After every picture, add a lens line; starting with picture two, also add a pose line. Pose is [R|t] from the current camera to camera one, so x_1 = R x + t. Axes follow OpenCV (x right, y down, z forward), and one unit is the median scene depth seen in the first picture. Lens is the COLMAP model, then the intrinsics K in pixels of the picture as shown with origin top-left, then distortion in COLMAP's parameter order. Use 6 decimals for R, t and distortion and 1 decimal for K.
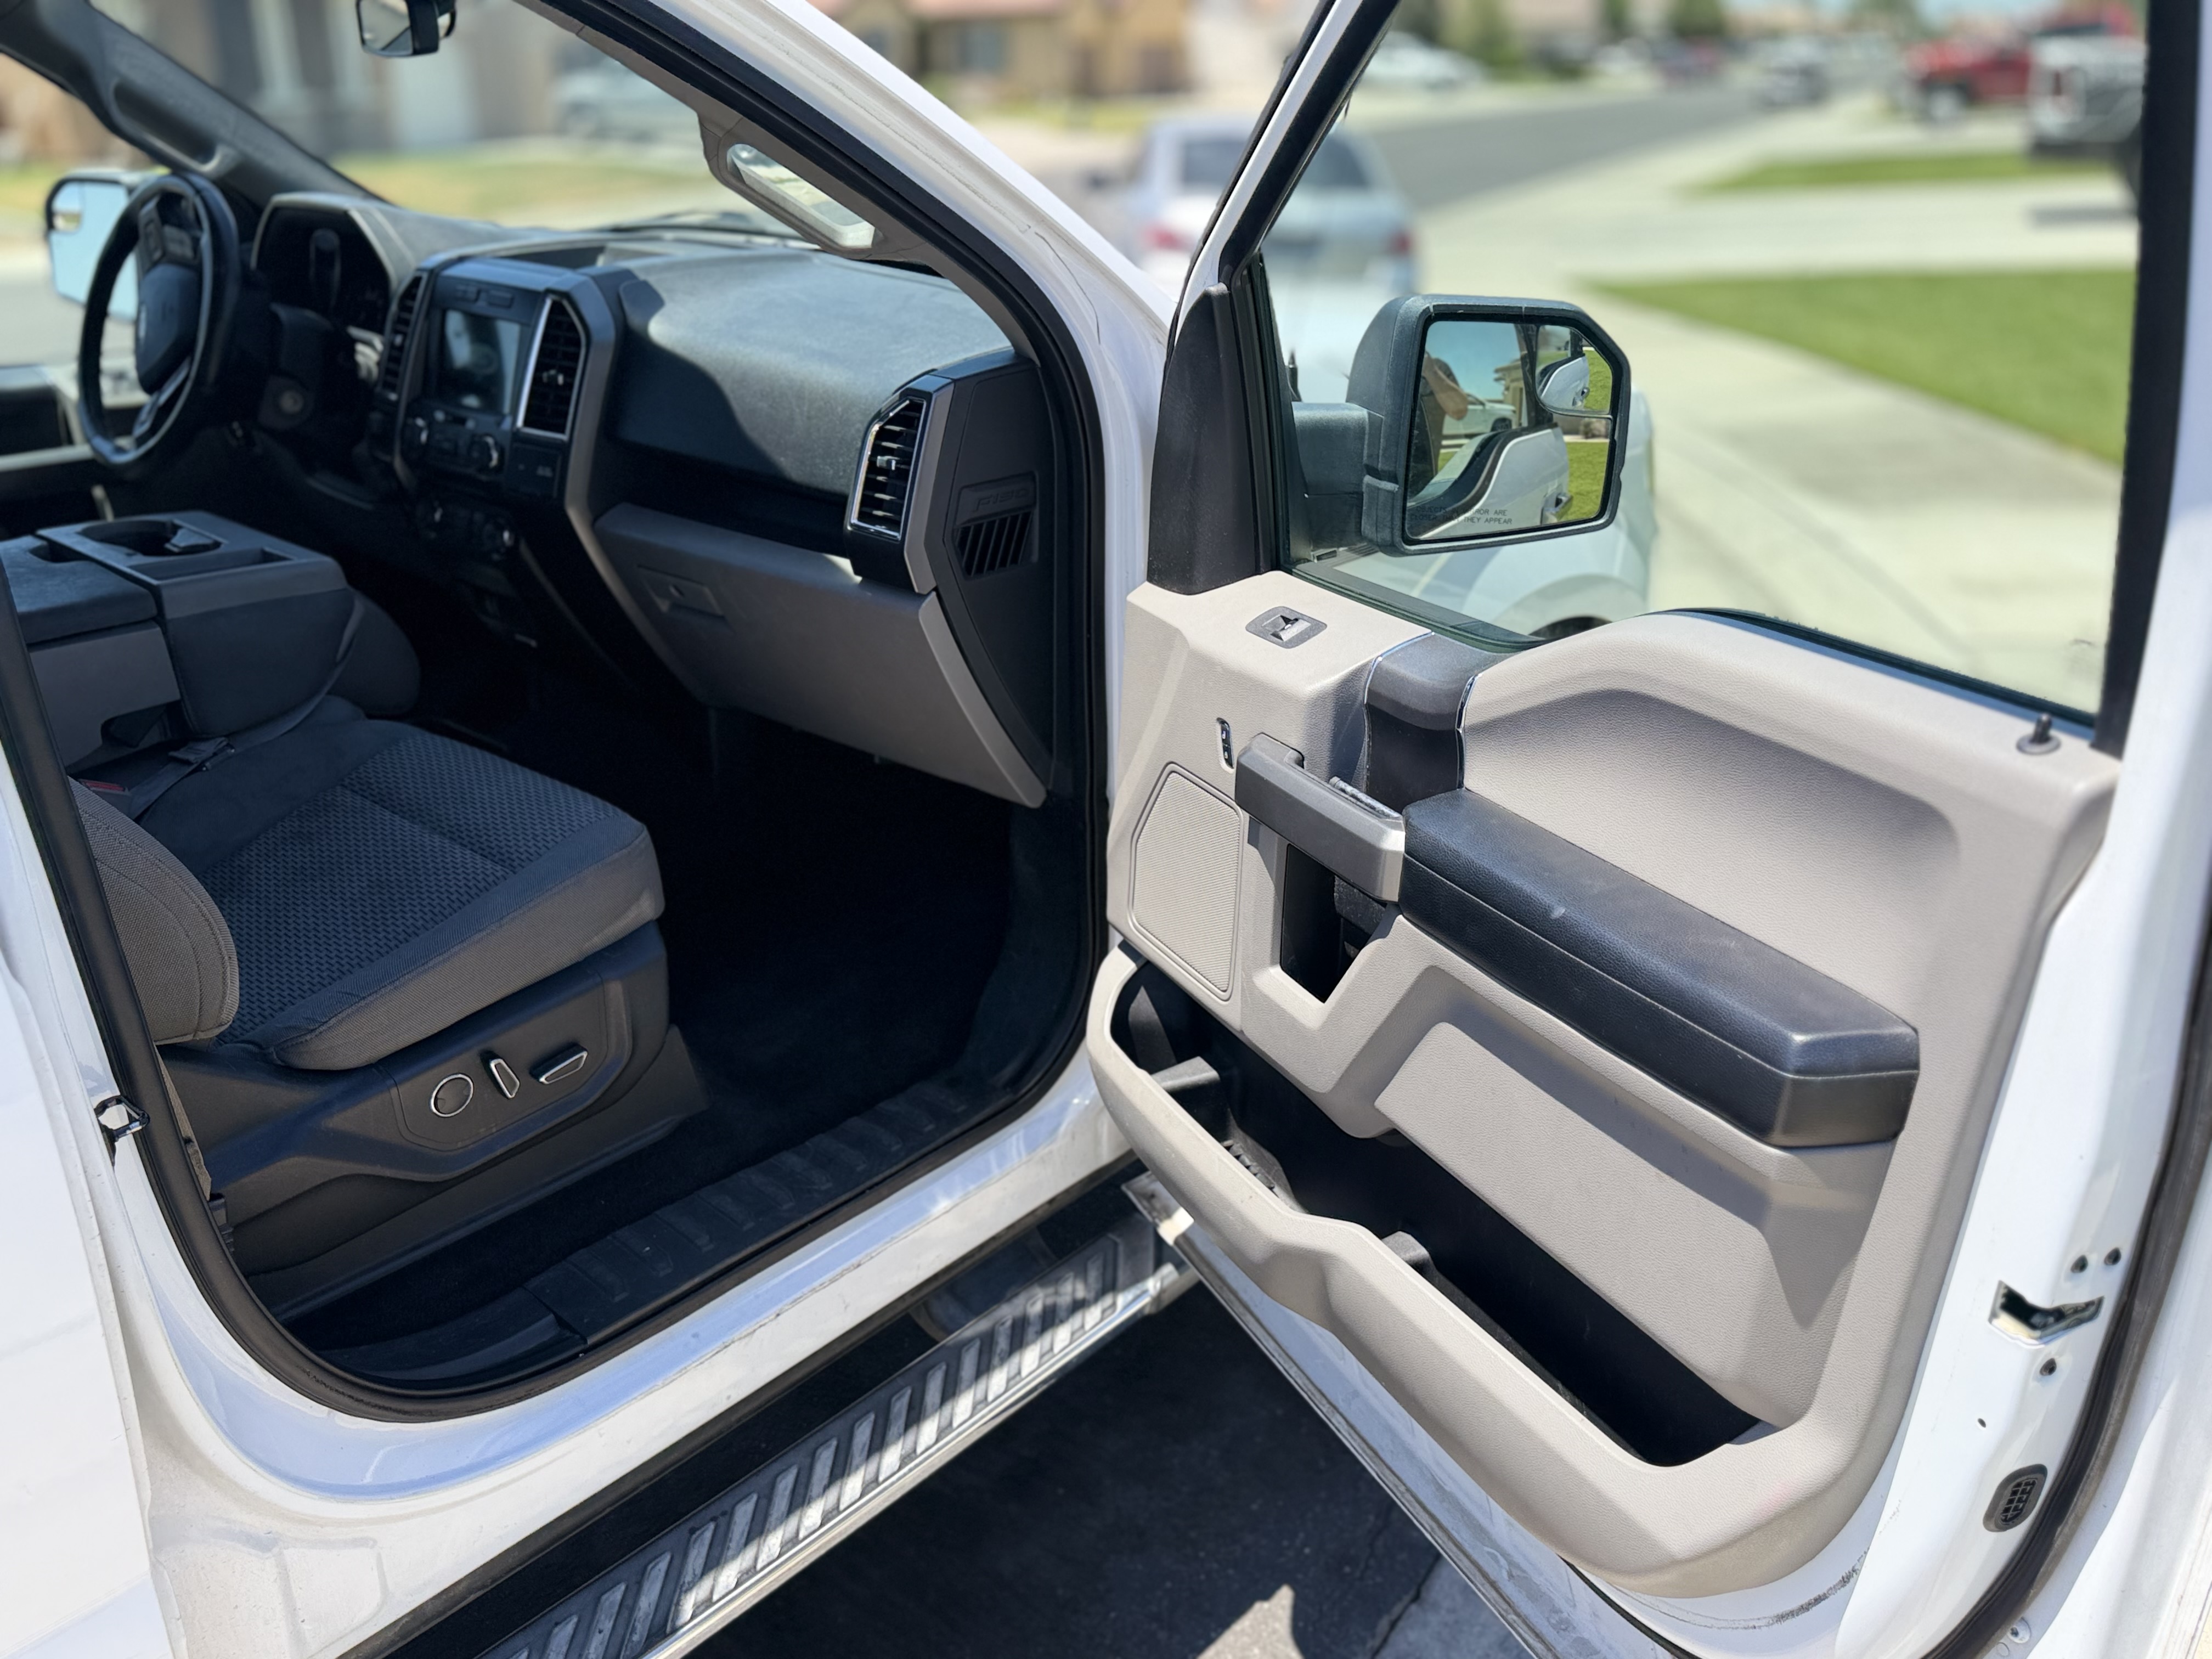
lens RADIAL K [[1788.1, 0, 1132.4], [0, 1788.1, 839.6], [0, 0, 1]] dist [0.138599, -0.249323]
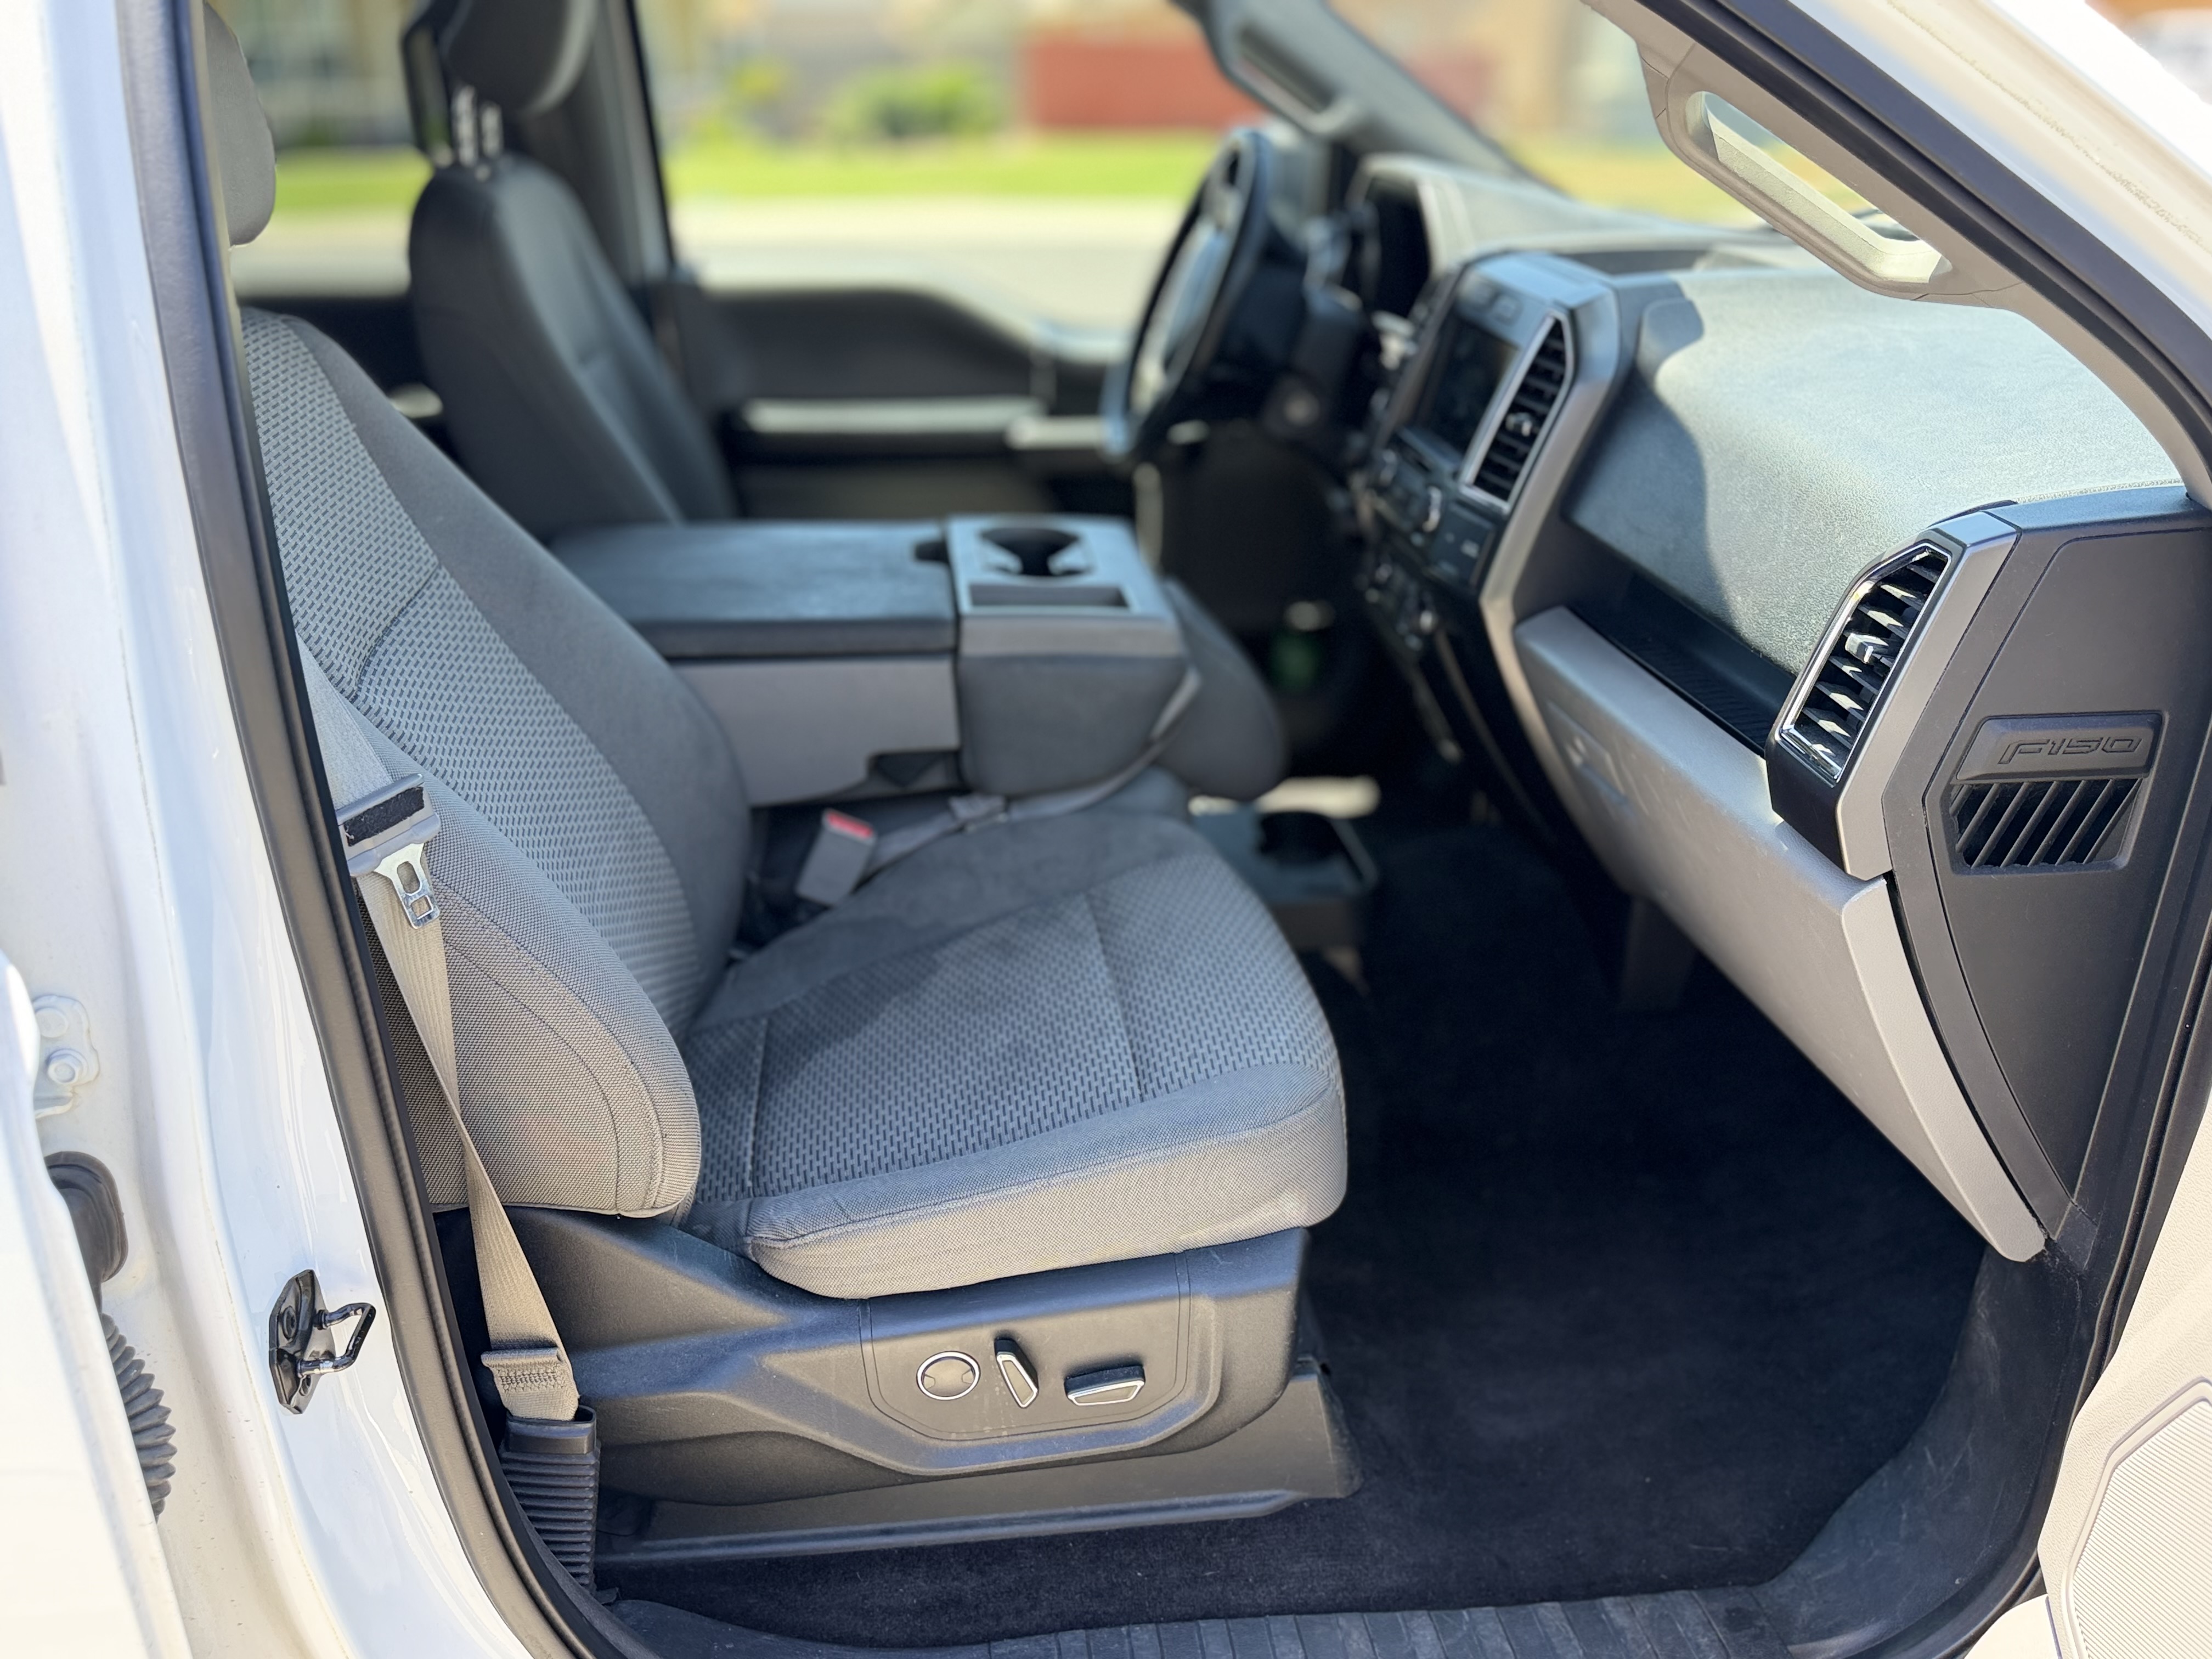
lens RADIAL K [[1788.1, 0, 1132.4], [0, 1788.1, 839.6], [0, 0, 1]] dist [0.138599, -0.249323]
pose [[0.741080, 0.274991, -0.612520, 0.062062], [-0.272094, 0.957014, 0.100448, -0.143275], [0.613812, 0.092223, 0.784047, 0.402820]]
